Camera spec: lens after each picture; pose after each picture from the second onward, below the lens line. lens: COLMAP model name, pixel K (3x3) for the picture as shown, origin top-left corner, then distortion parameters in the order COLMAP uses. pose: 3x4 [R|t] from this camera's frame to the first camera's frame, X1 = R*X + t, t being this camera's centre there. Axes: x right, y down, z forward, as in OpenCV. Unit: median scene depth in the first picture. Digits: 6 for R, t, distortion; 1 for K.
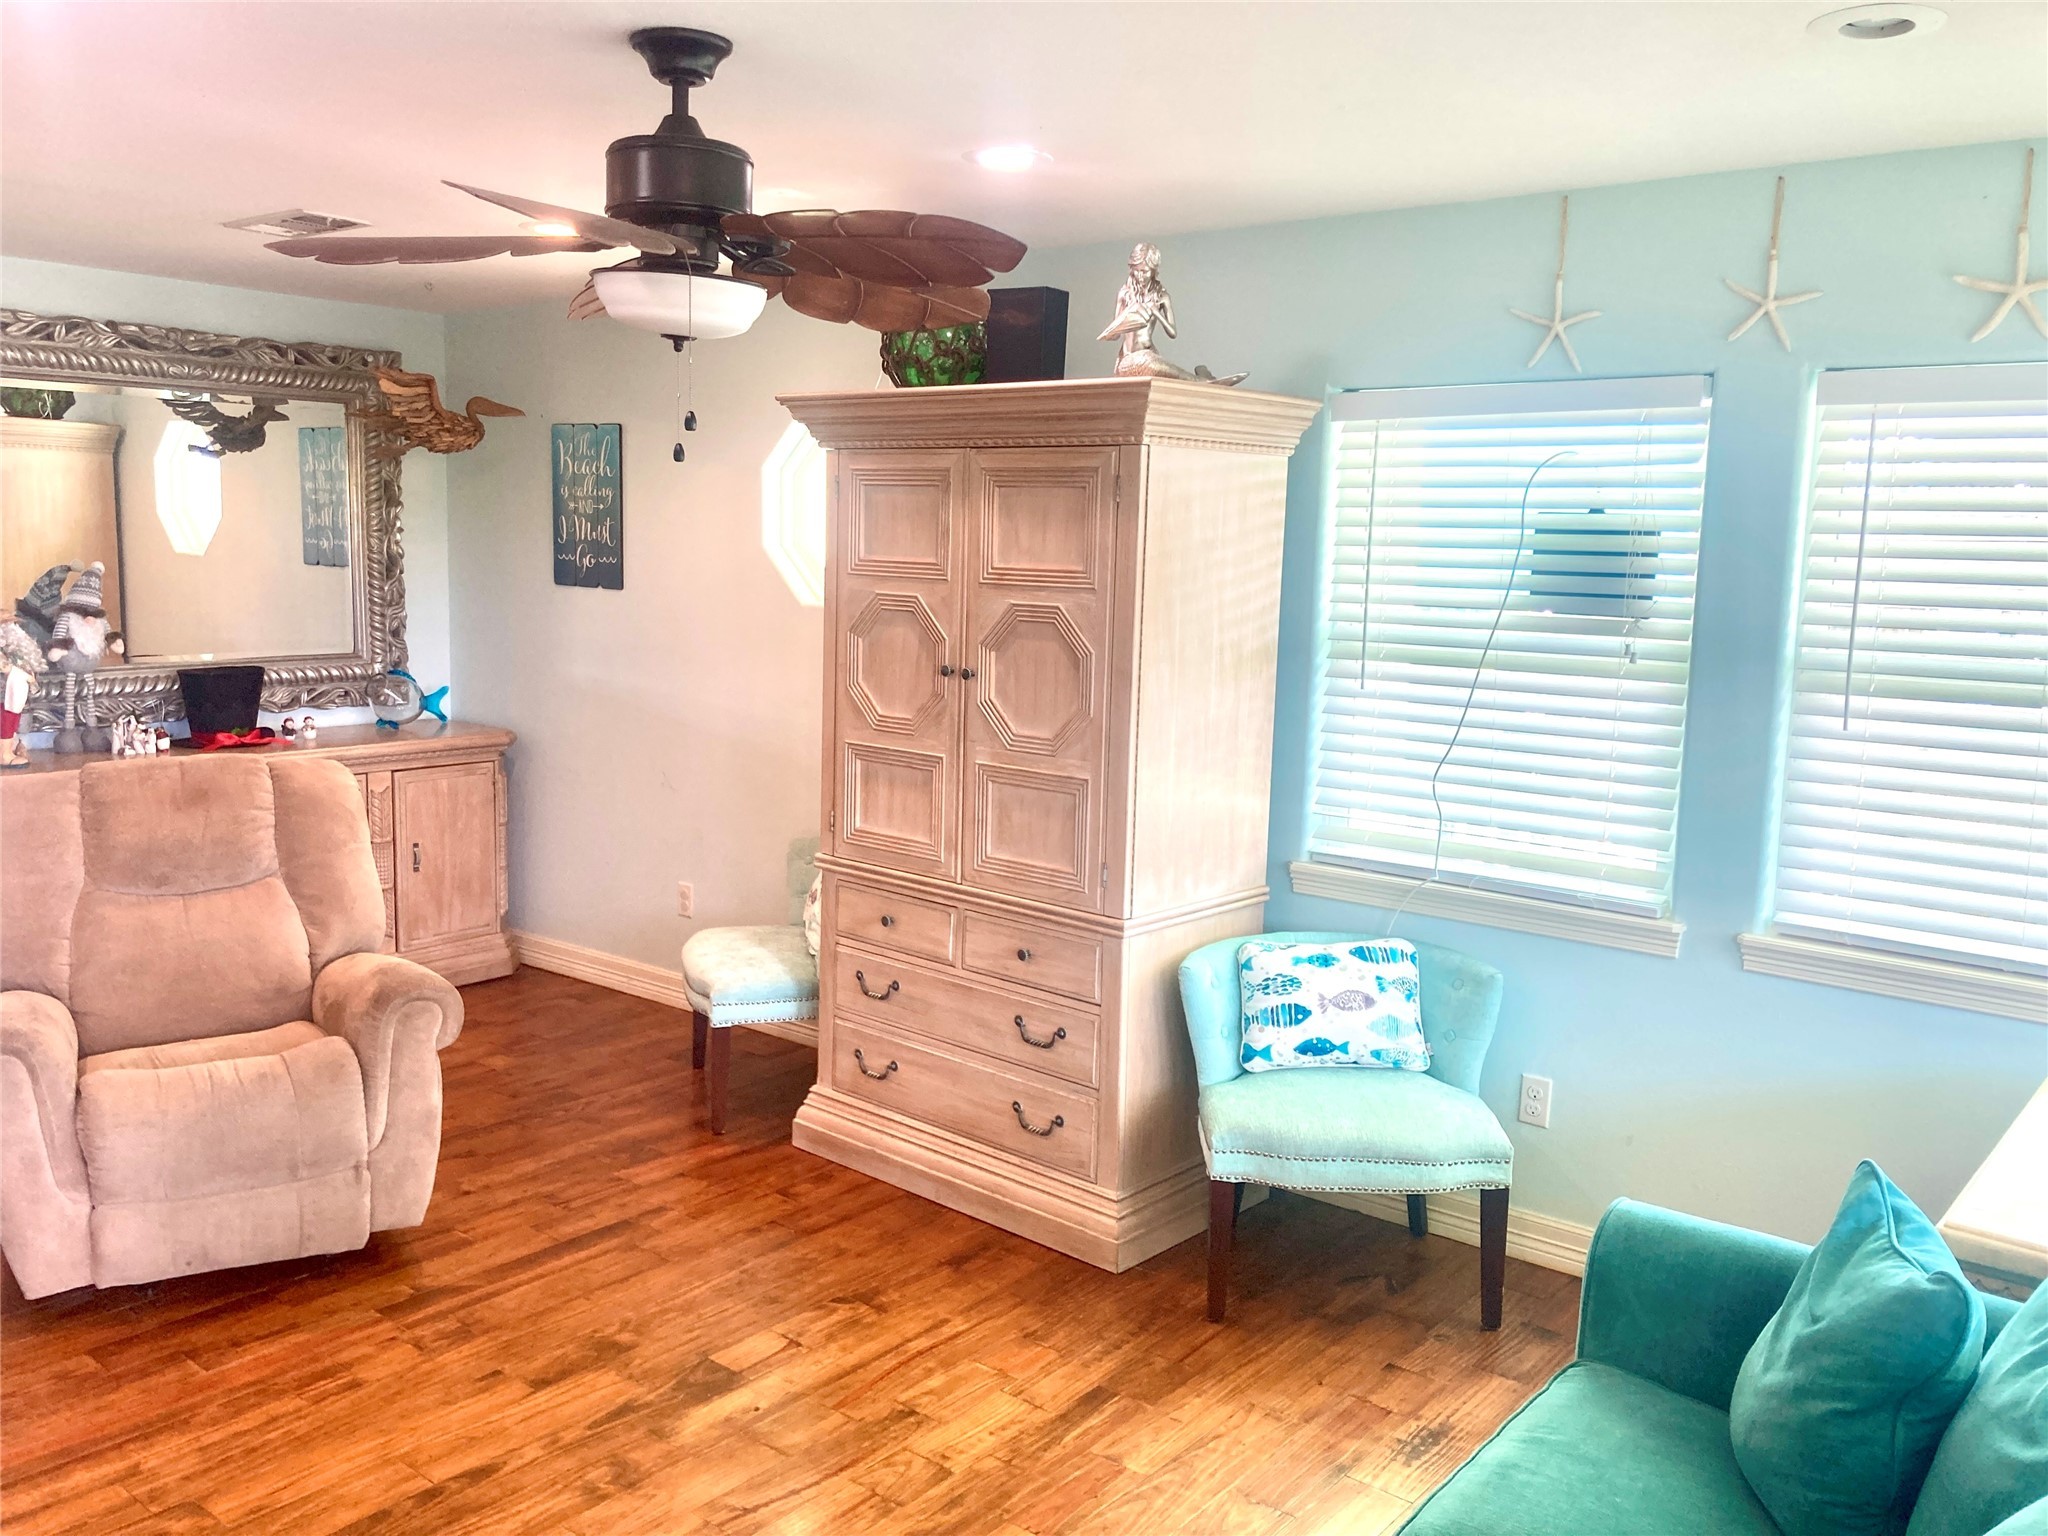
lens RADIAL K [[1687.9, 0, 1020.8], [0, 1687.9, 753.0], [0, 0, 1]] dist [0.052856, -0.067617]
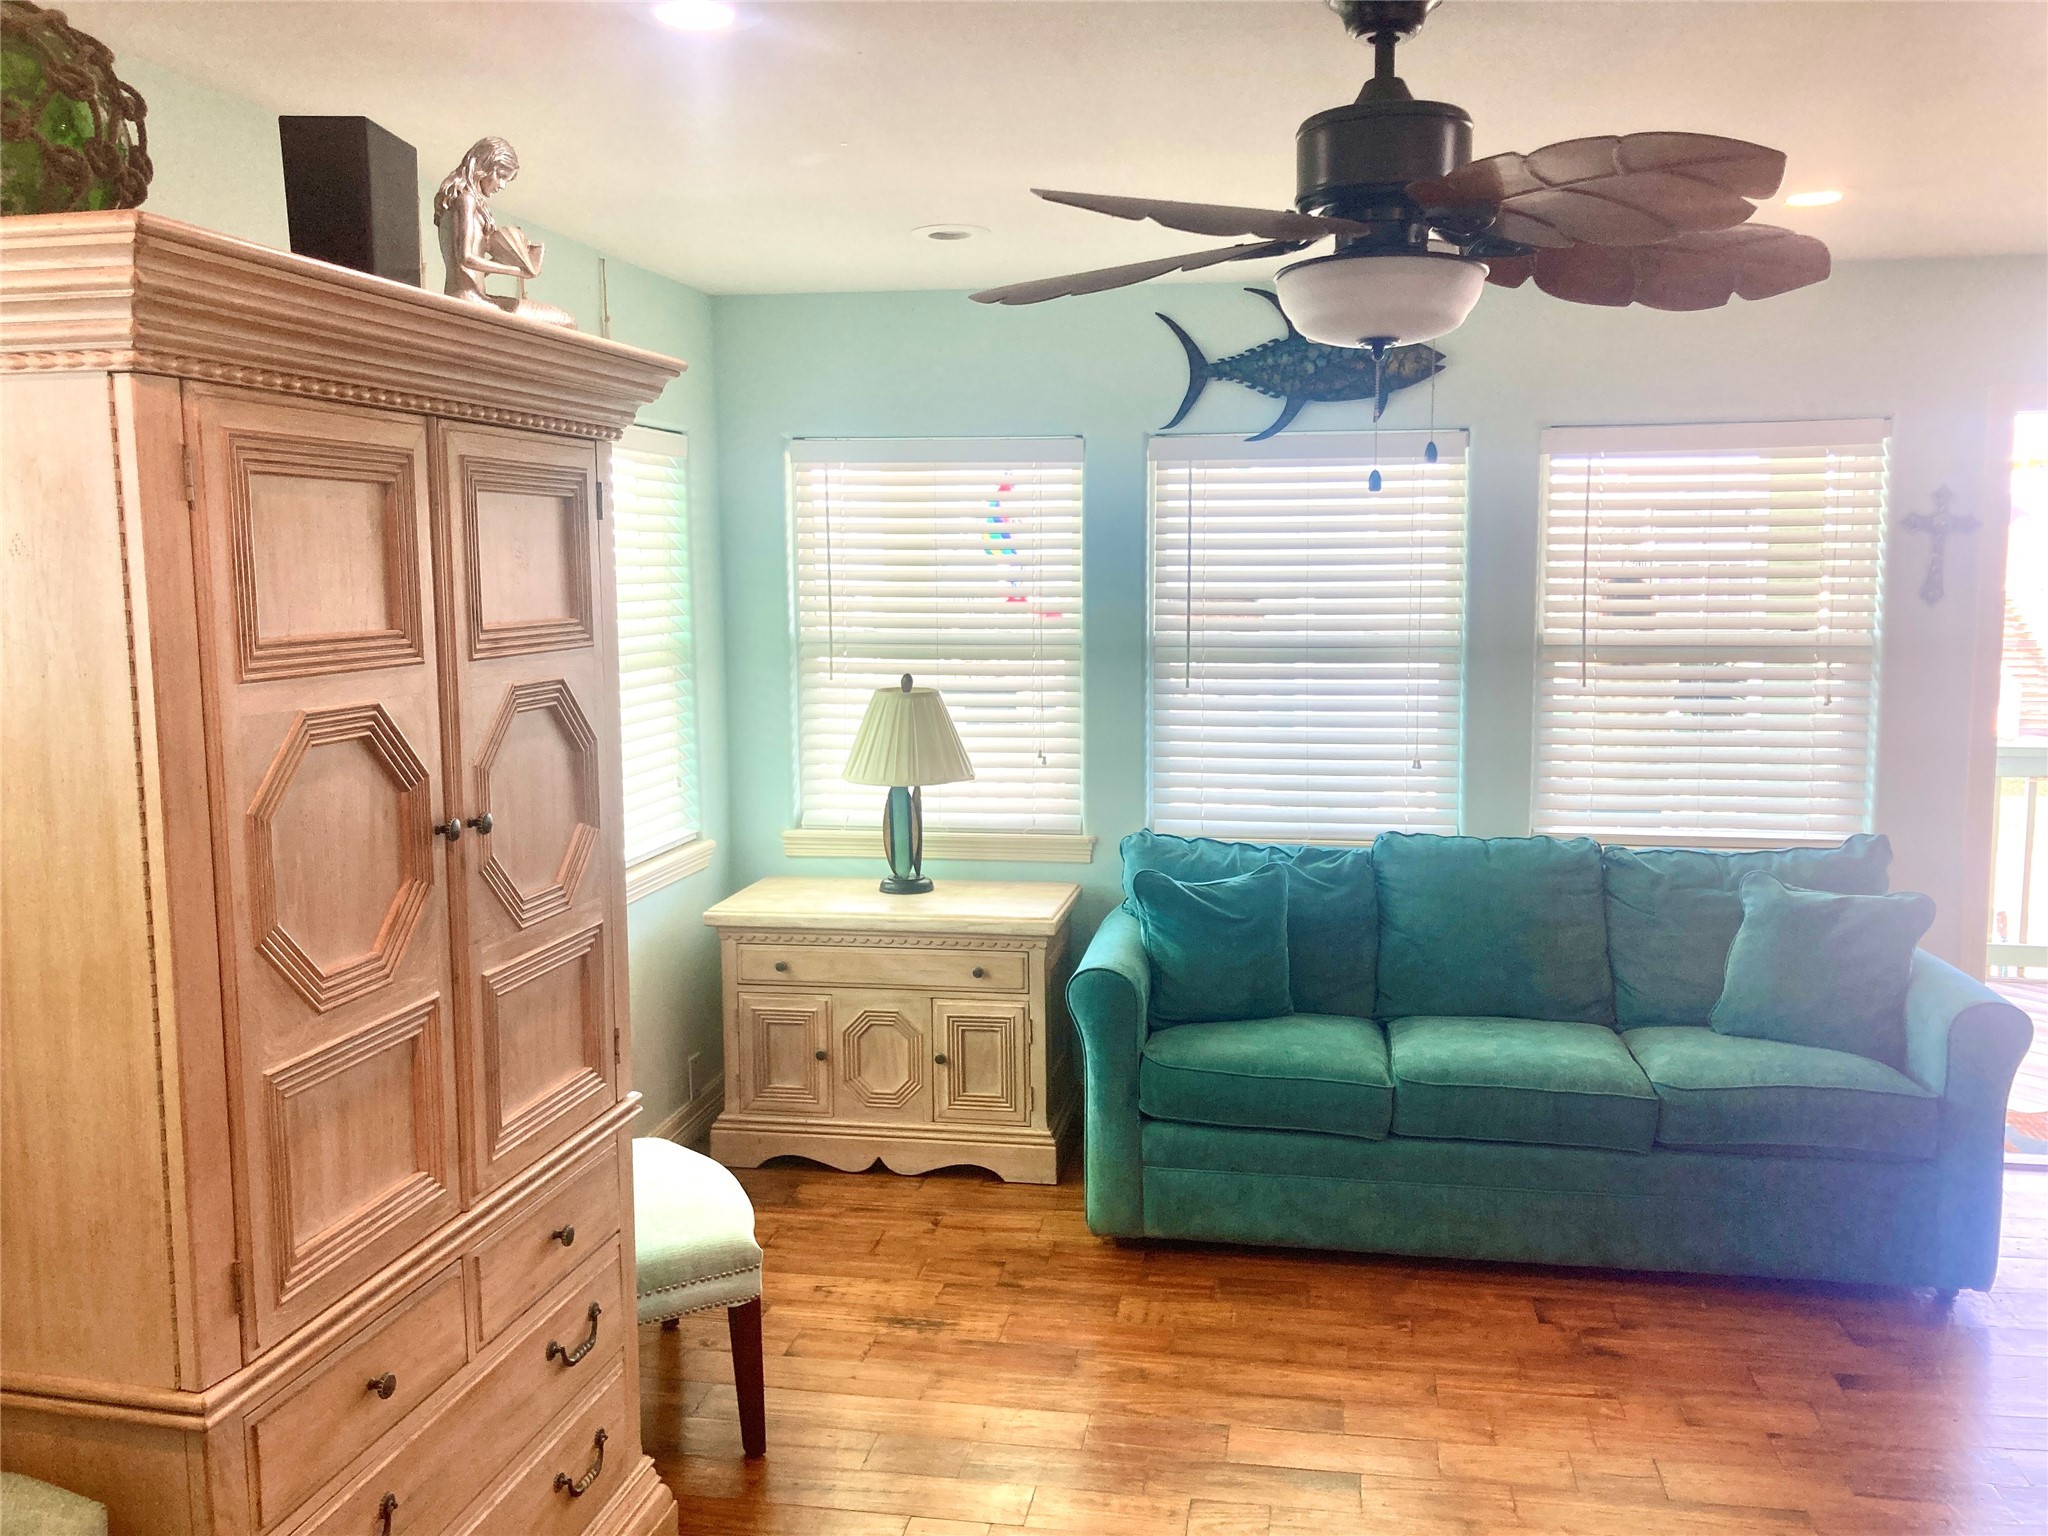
lens RADIAL K [[1687.9, 0, 1028.9], [0, 1687.9, 742.3], [0, 0, 1]] dist [0.052856, -0.067617]
pose [[-0.500618, -0.118300, 0.857547, -0.611014], [0.105707, 0.974851, 0.196191, -0.166753], [-0.859190, 0.188865, -0.475523, 1.125029]]
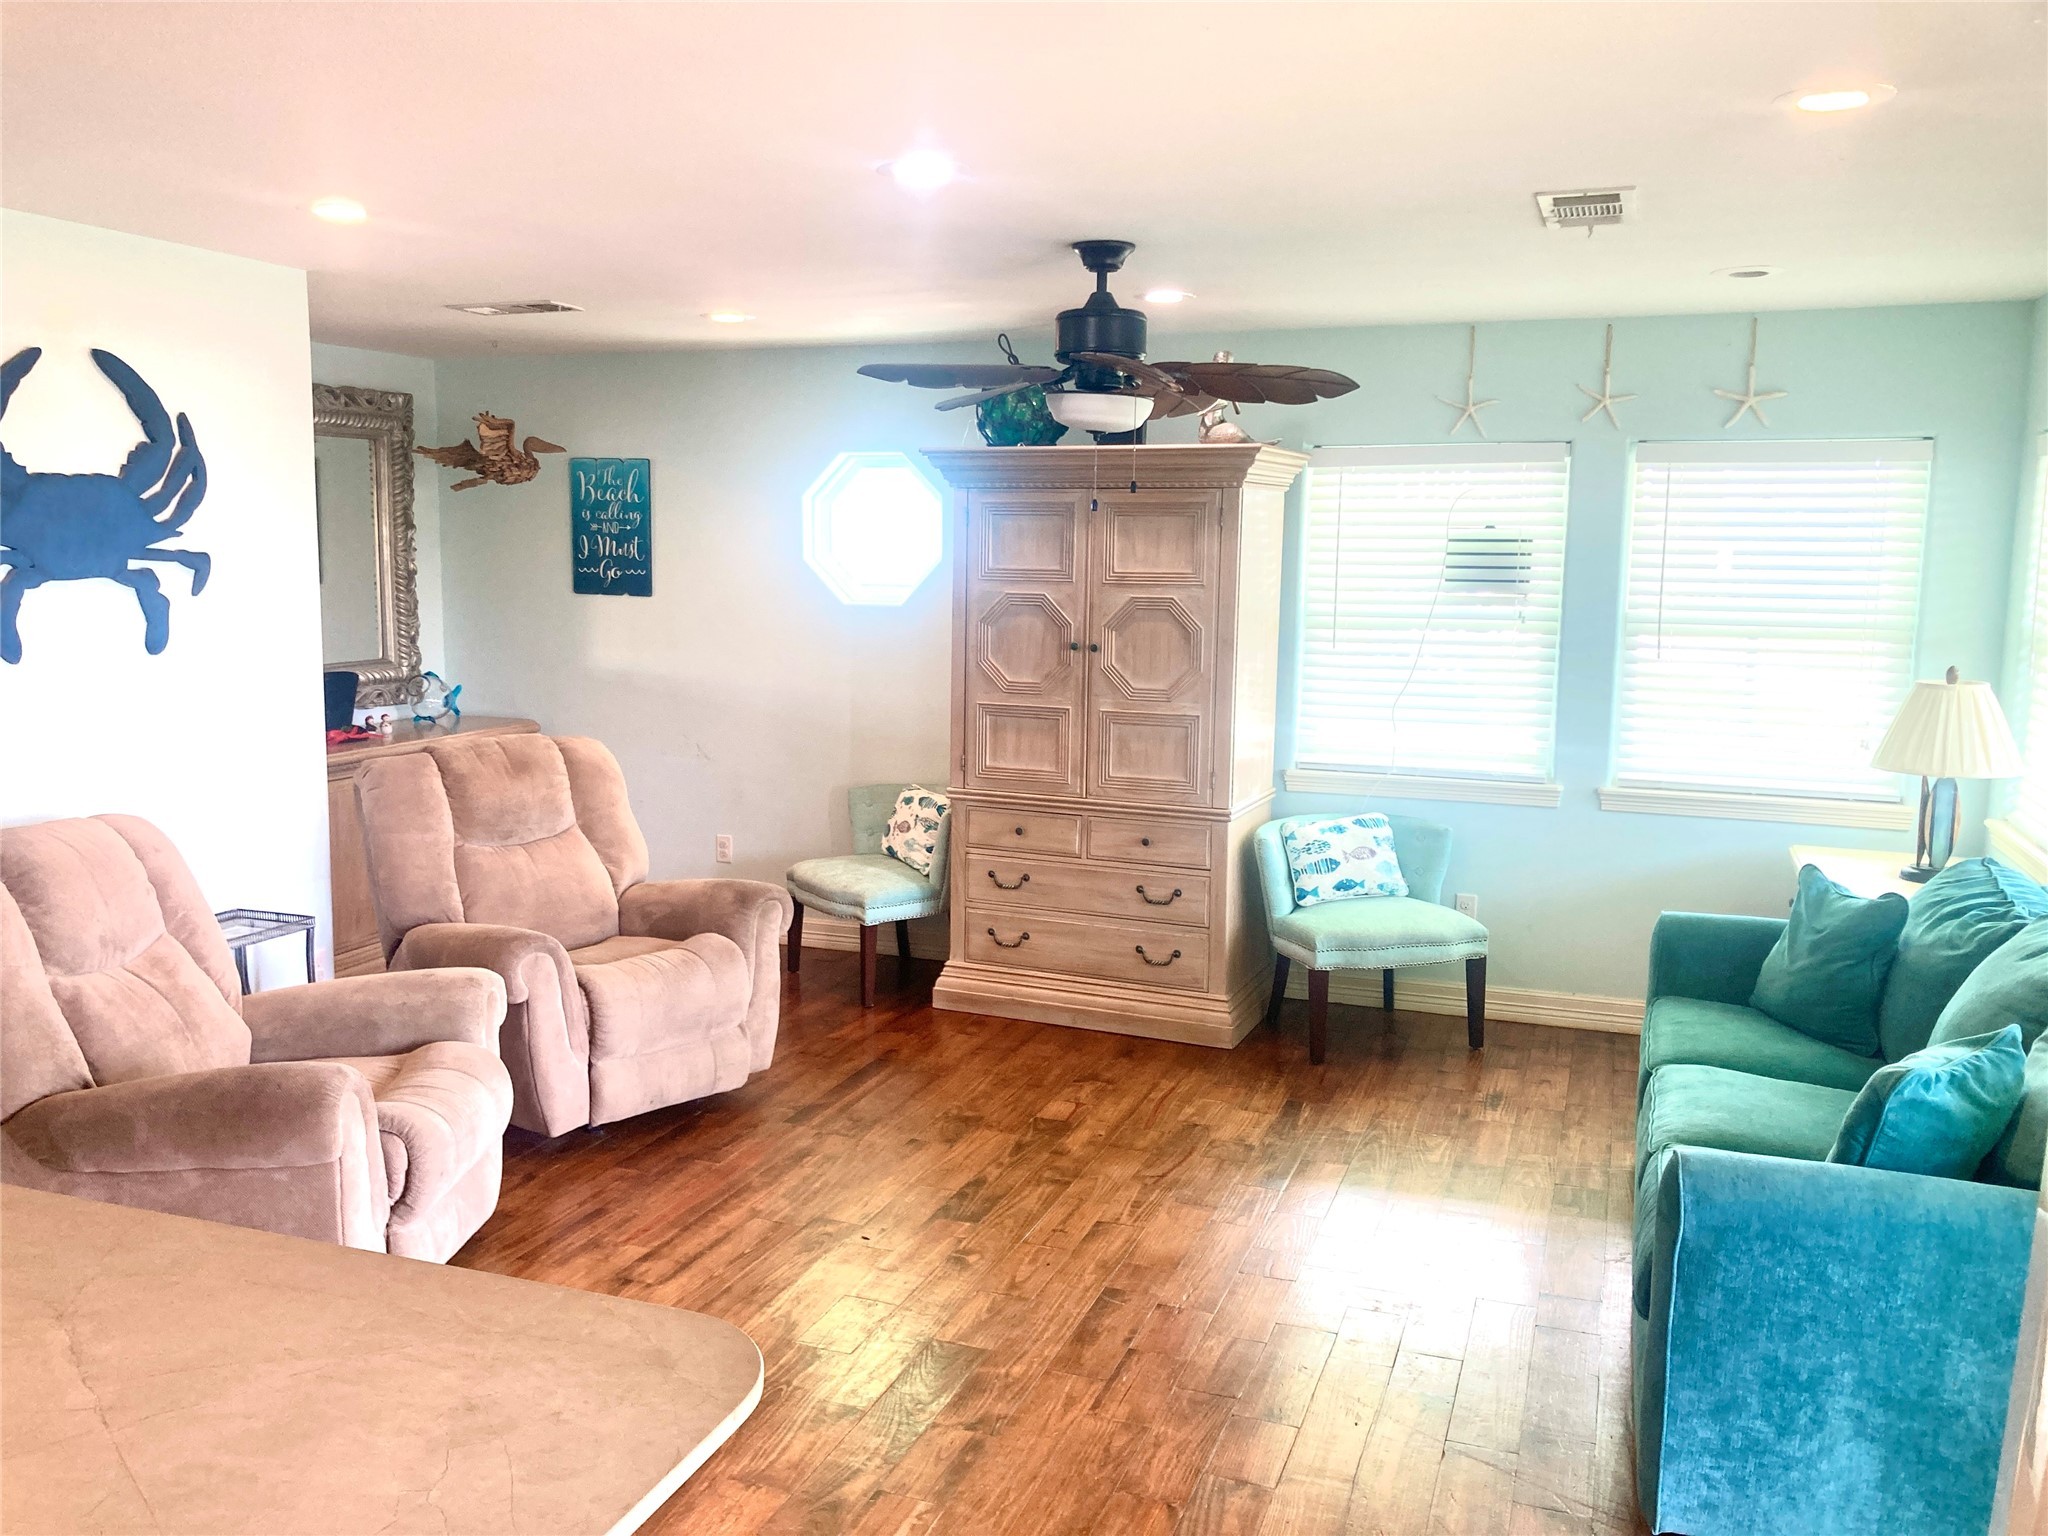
lens RADIAL K [[1687.9, 0, 1005.4], [0, 1687.9, 759.2], [0, 0, 1]] dist [0.052856, -0.067617]
pose [[0.946671, -0.057241, 0.317077, -0.566559], [0.055171, 0.998356, 0.015512, 0.020887], [-0.317444, 0.002809, 0.948273, -0.324521]]
